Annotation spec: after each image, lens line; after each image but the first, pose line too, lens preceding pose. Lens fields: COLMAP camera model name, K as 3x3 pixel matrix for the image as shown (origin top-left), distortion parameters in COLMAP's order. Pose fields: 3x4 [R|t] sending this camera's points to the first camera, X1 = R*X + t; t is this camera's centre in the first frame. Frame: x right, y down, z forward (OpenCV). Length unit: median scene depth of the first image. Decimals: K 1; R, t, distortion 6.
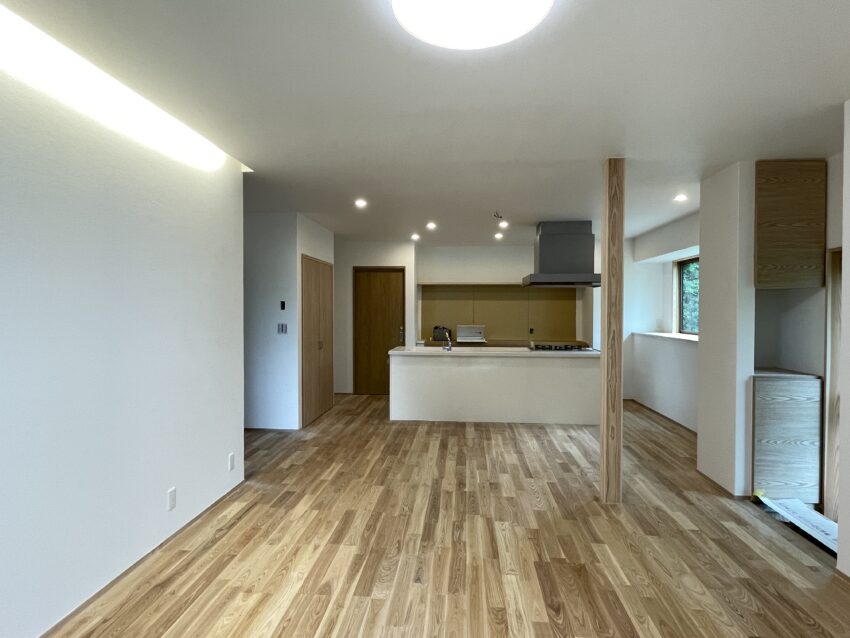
lens RADIAL K [[461.6, 0, 425.0], [0, 461.6, 319.0], [0, 0, 1]] dist [0.001316, 0.000440]
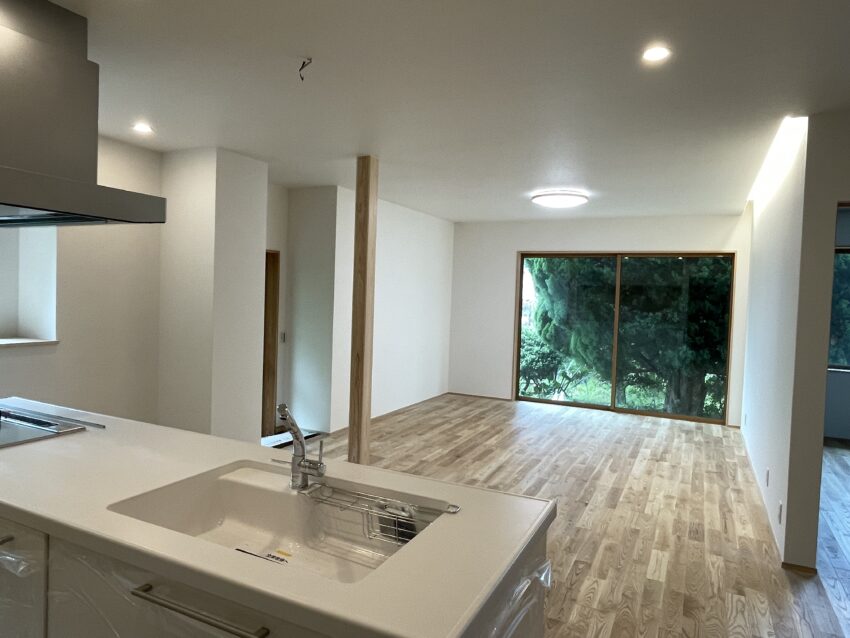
lens RADIAL K [[568.1, 0, 425.0], [0, 568.1, 319.0], [0, 0, 1]] dist [0.000977, -0.002673]
pose [[-0.933376, -0.049210, 0.355511, -0.228347], [-0.026849, 0.997354, 0.067564, -0.075988], [-0.357895, 0.053517, -0.932227, 2.560771]]
